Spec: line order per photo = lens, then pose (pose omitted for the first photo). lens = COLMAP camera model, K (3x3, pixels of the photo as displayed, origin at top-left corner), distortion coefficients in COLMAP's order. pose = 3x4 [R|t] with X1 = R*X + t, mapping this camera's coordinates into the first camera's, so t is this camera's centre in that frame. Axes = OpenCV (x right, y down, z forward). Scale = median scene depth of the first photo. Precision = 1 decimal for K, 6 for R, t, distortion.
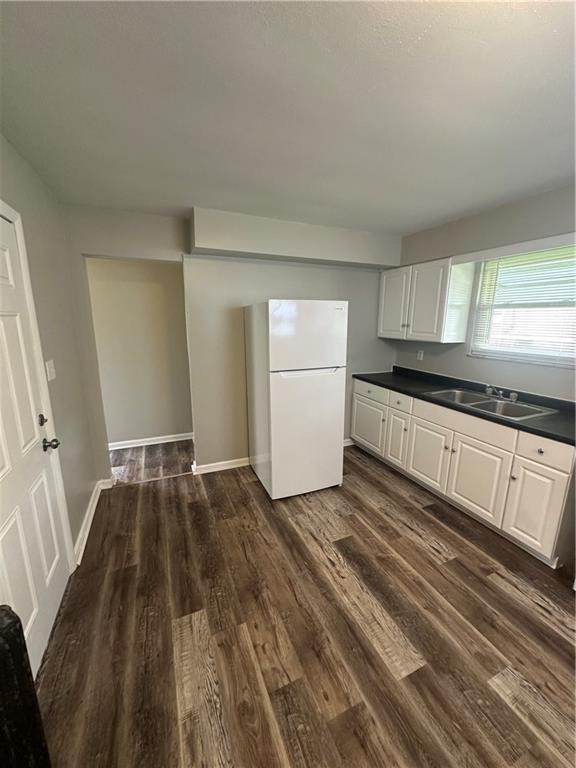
lens RADIAL K [[306.2, 0, 288.7], [0, 306.2, 382.6], [0, 0, 1]] dist [-0.003632, 0.001126]
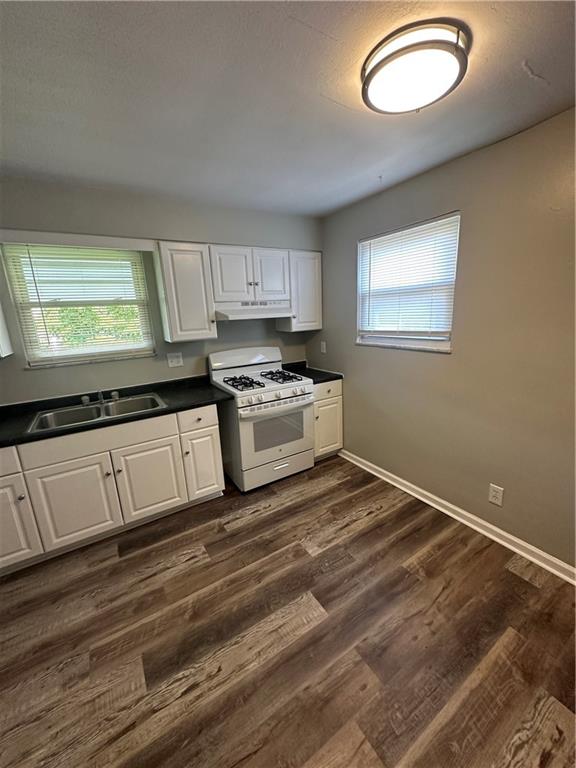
lens RADIAL K [[306.2, 0, 289.3], [0, 306.2, 383.5], [0, 0, 1]] dist [-0.003632, 0.001126]
pose [[-0.155629, -0.226315, 0.961541, -0.350679], [0.249959, 0.932700, 0.259983, -0.126535], [-0.955667, 0.280807, -0.088586, 0.642998]]
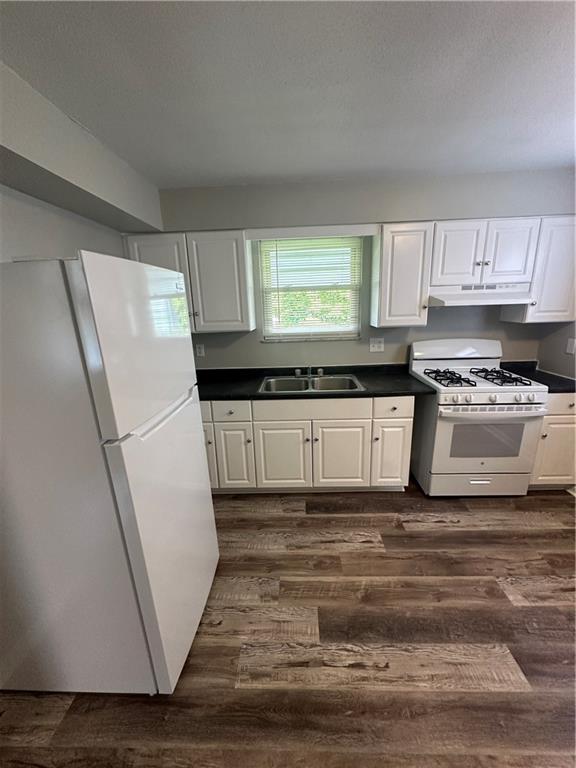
lens RADIAL K [[306.2, 0, 289.1], [0, 306.2, 383.5], [0, 0, 1]] dist [-0.003632, 0.001126]
pose [[0.424766, -0.244955, 0.871534, -0.336231], [0.223314, 0.961300, 0.161346, -0.139553], [-0.877328, 0.126092, 0.463029, 0.708721]]
